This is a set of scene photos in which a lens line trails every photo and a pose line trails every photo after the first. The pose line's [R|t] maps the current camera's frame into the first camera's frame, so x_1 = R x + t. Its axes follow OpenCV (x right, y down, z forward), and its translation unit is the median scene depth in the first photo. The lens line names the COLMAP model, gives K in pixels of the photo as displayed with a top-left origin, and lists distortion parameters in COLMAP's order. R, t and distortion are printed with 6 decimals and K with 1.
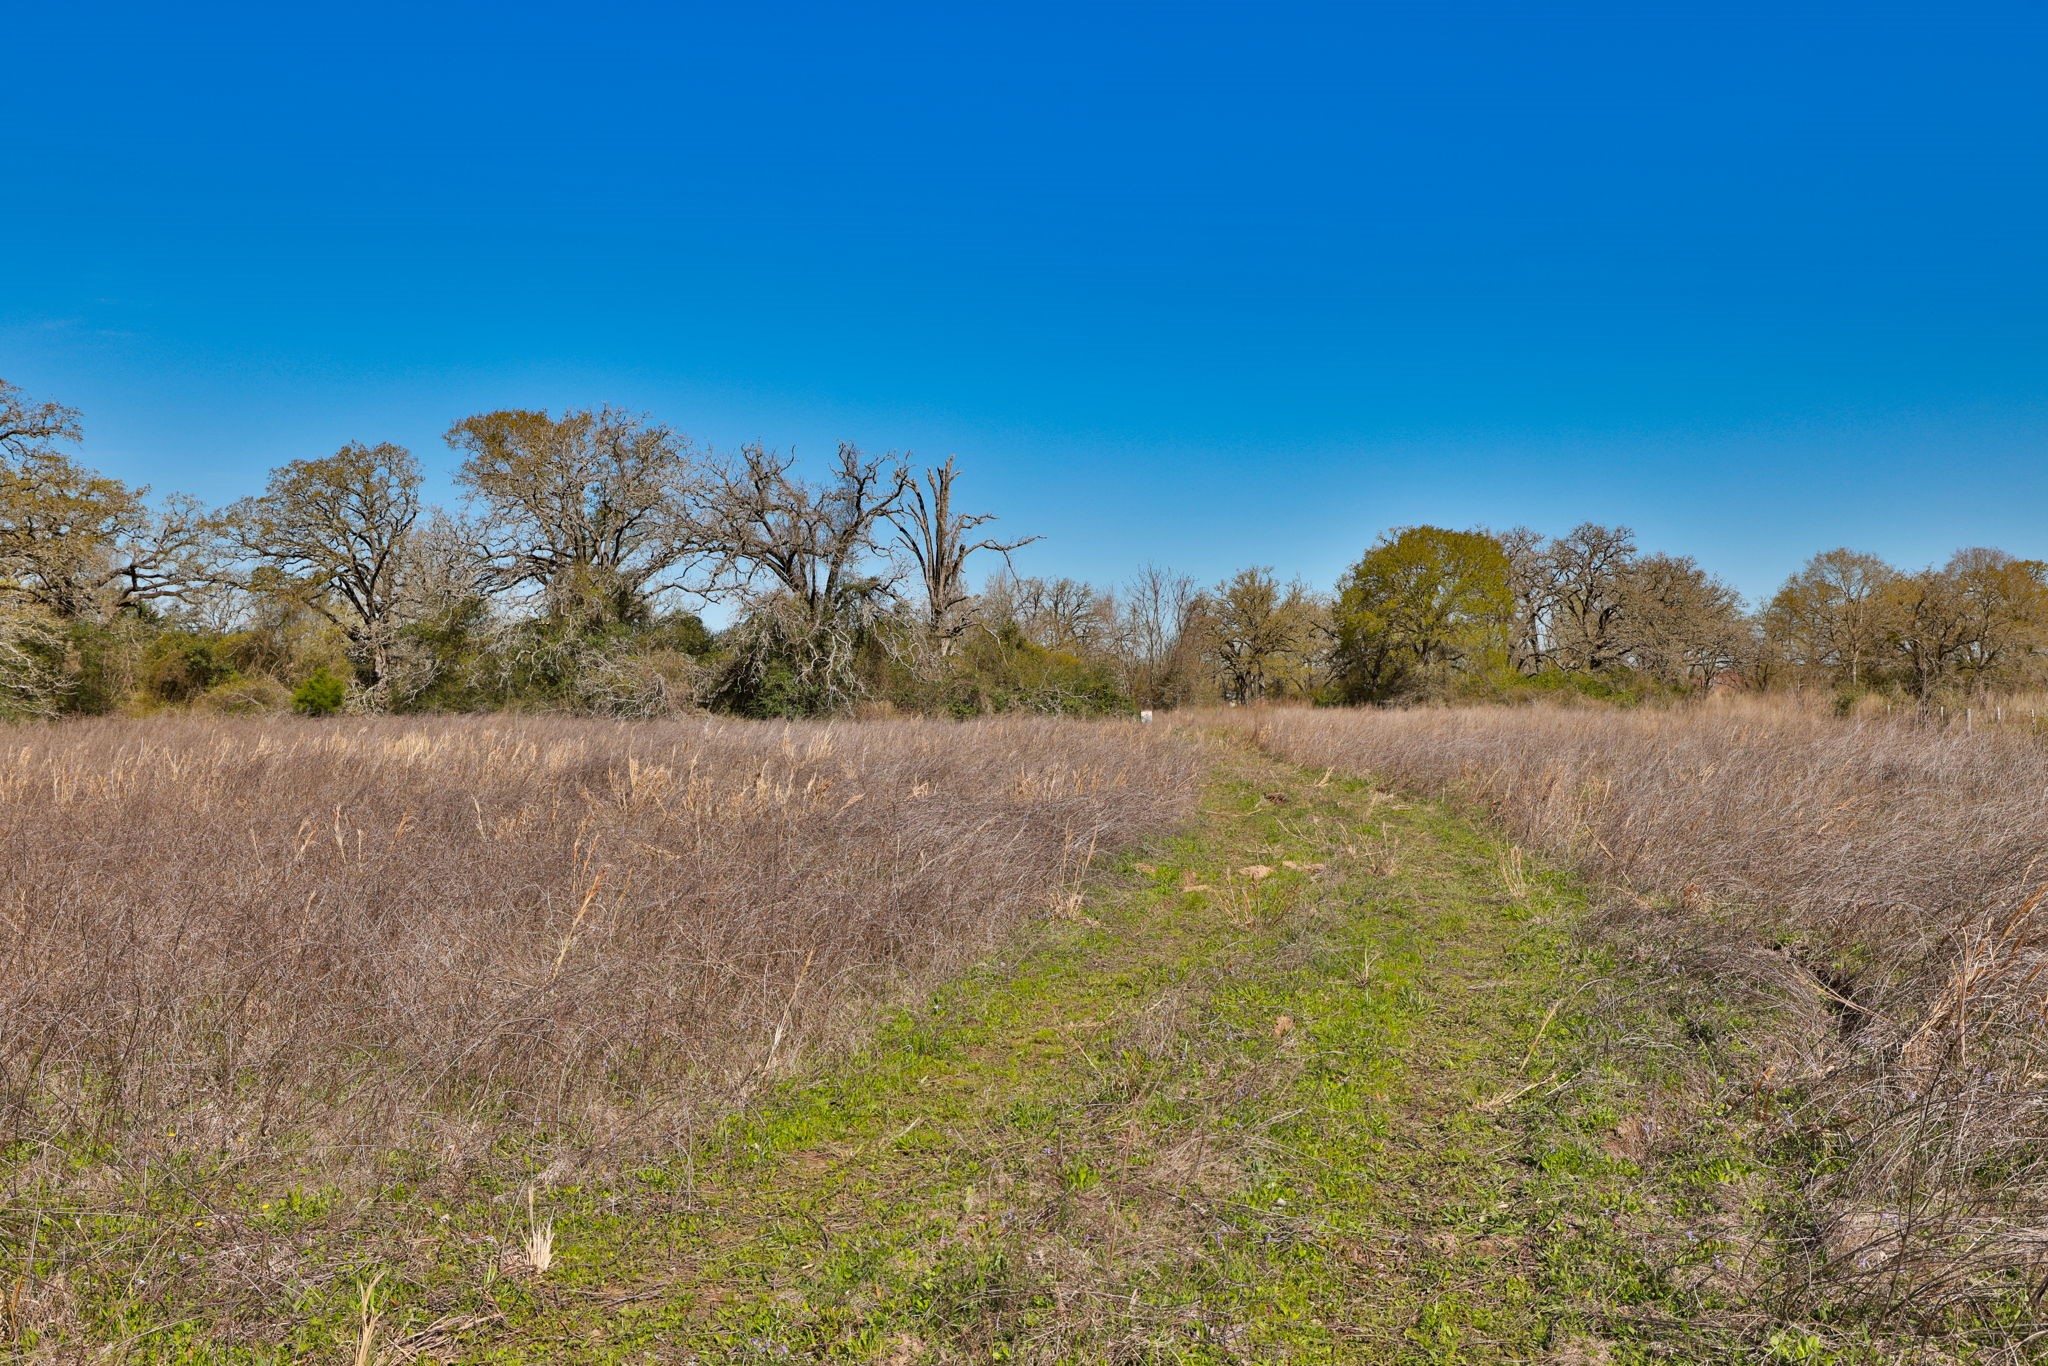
lens RADIAL K [[1582.4, 0, 1021.9], [0, 1582.4, 677.9], [0, 0, 1]] dist [-0.003462, 0.058937]
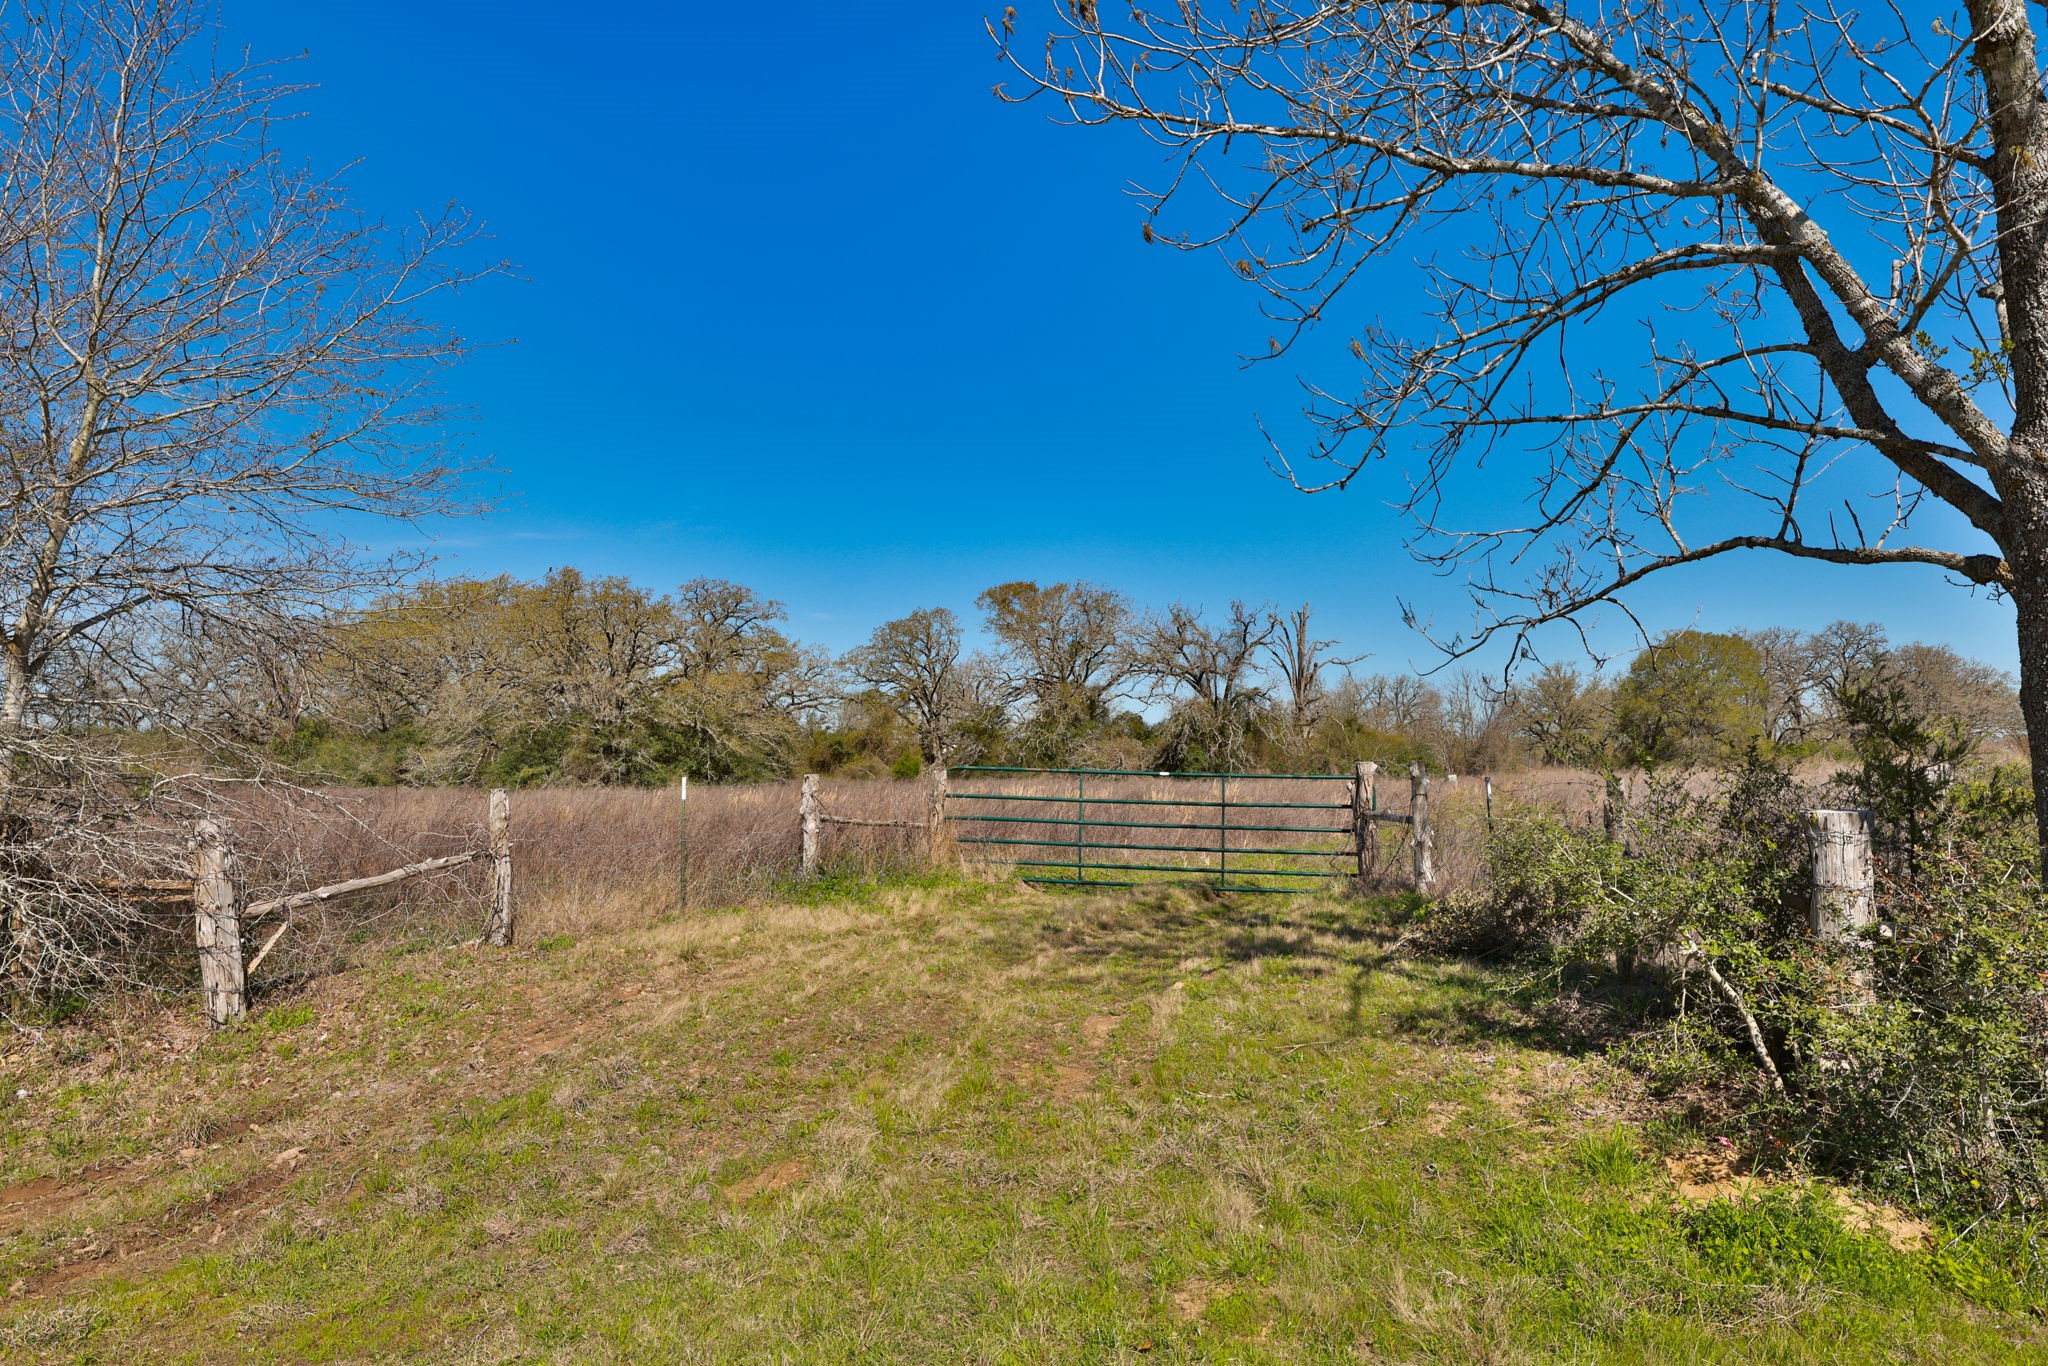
lens RADIAL K [[1261.9, 0, 1024.0], [0, 1261.9, 683.0], [0, 0, 1]] dist [-0.001502, 0.002740]
pose [[0.963033, -0.027054, -0.268021, 0.014753], [0.011810, 0.998228, -0.058327, 0.000304], [0.269124, 0.053006, 0.961646, -0.200083]]
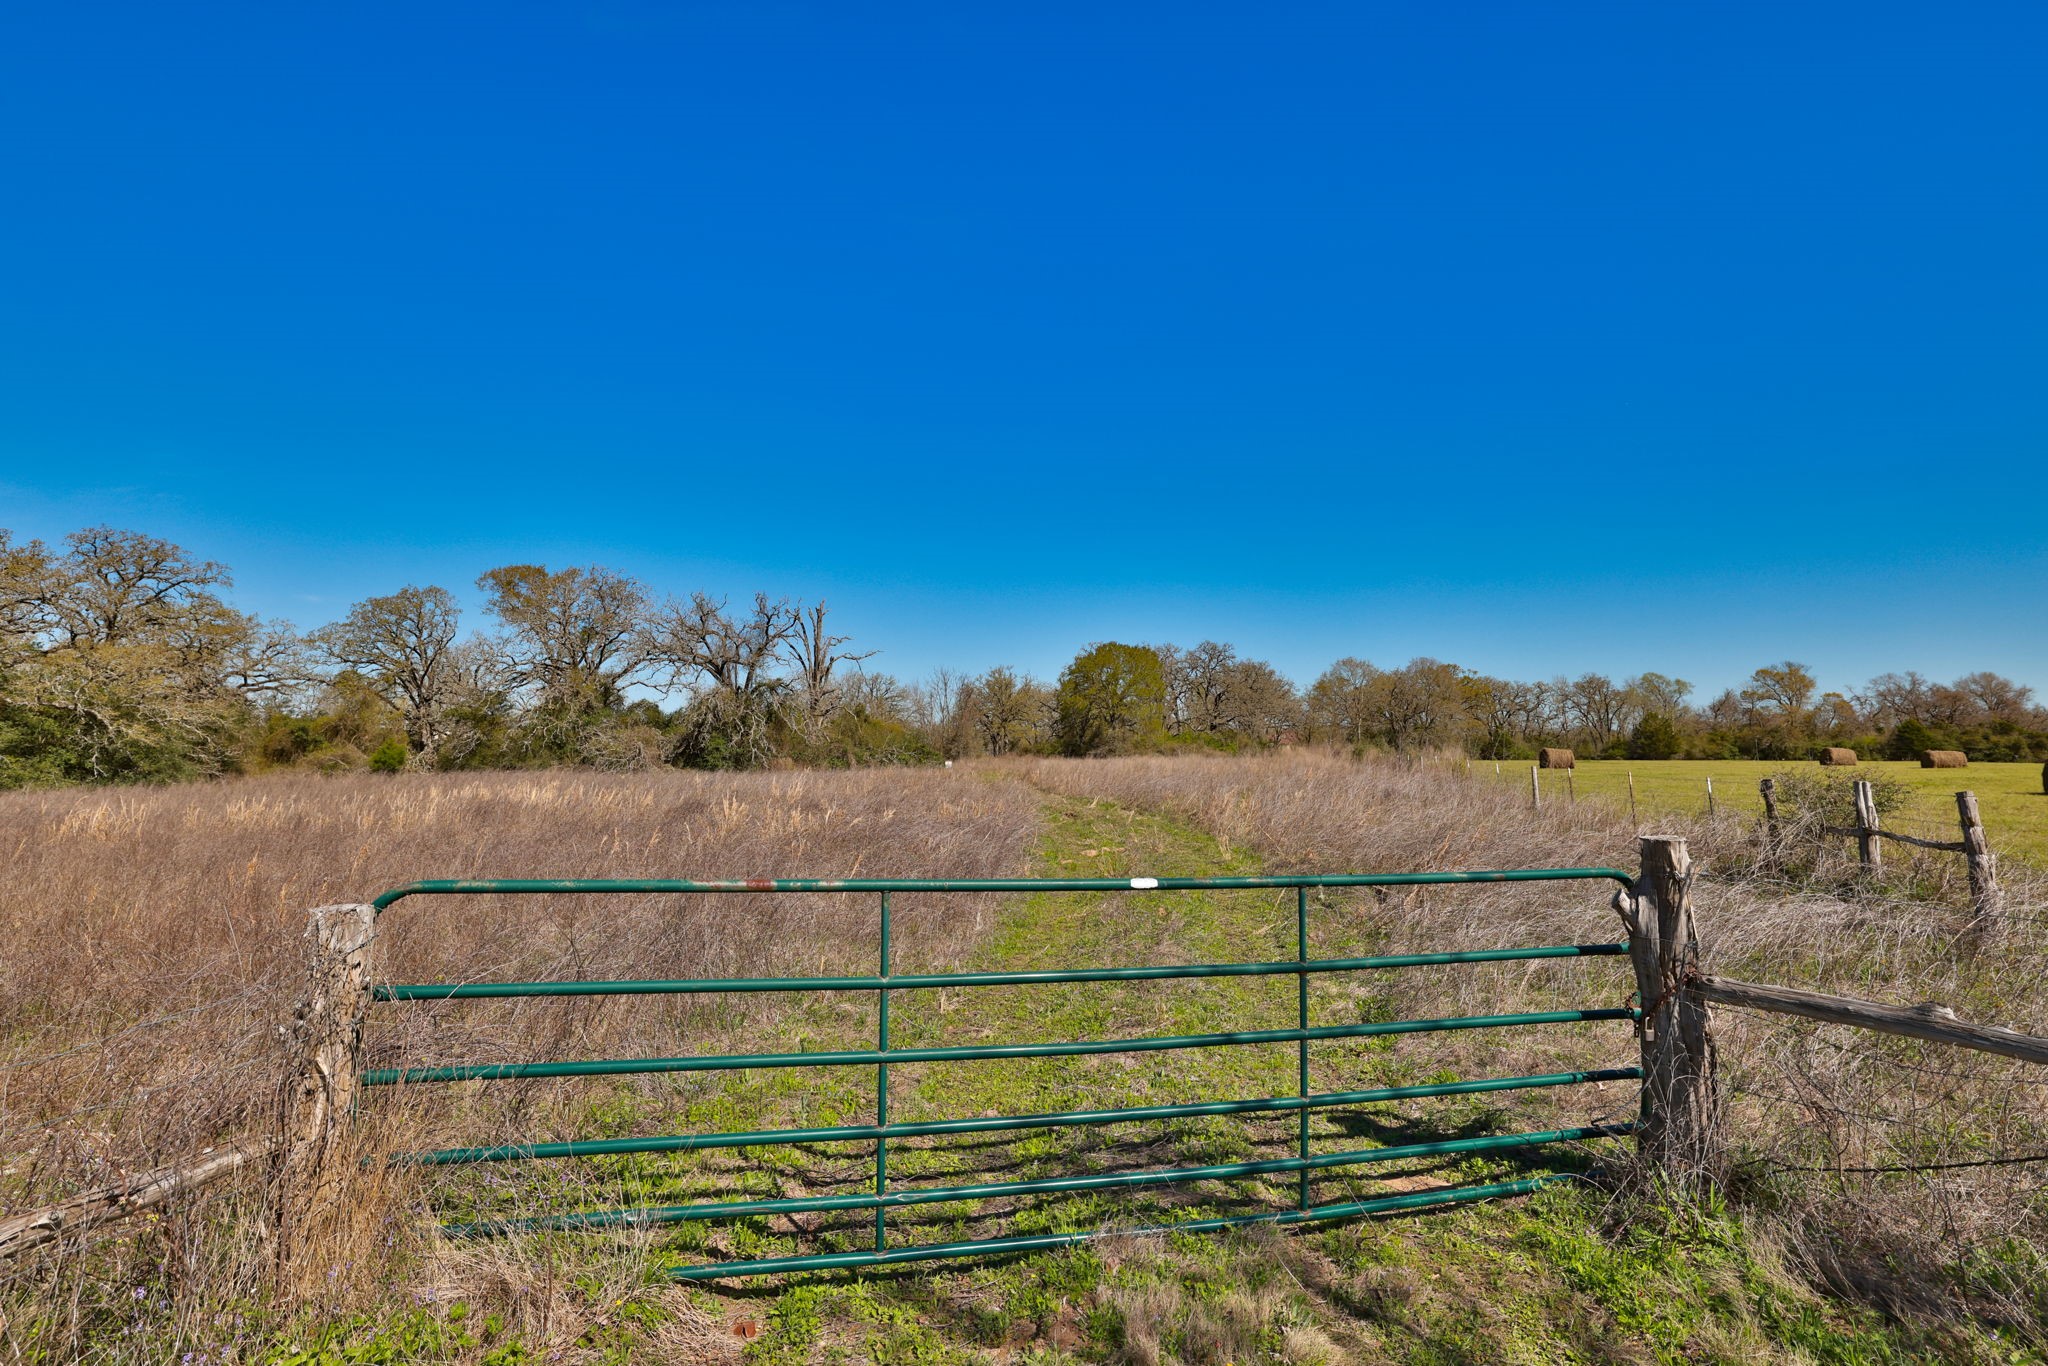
lens RADIAL K [[1052.4, 0, 1018.5], [0, 1052.4, 688.8], [0, 0, 1]] dist [-0.038886, 0.026011]
pose [[0.985428, -0.002390, 0.170077, -0.032157], [0.010039, 0.998976, -0.044125, -0.004580], [-0.169797, 0.045189, 0.984442, -0.053226]]
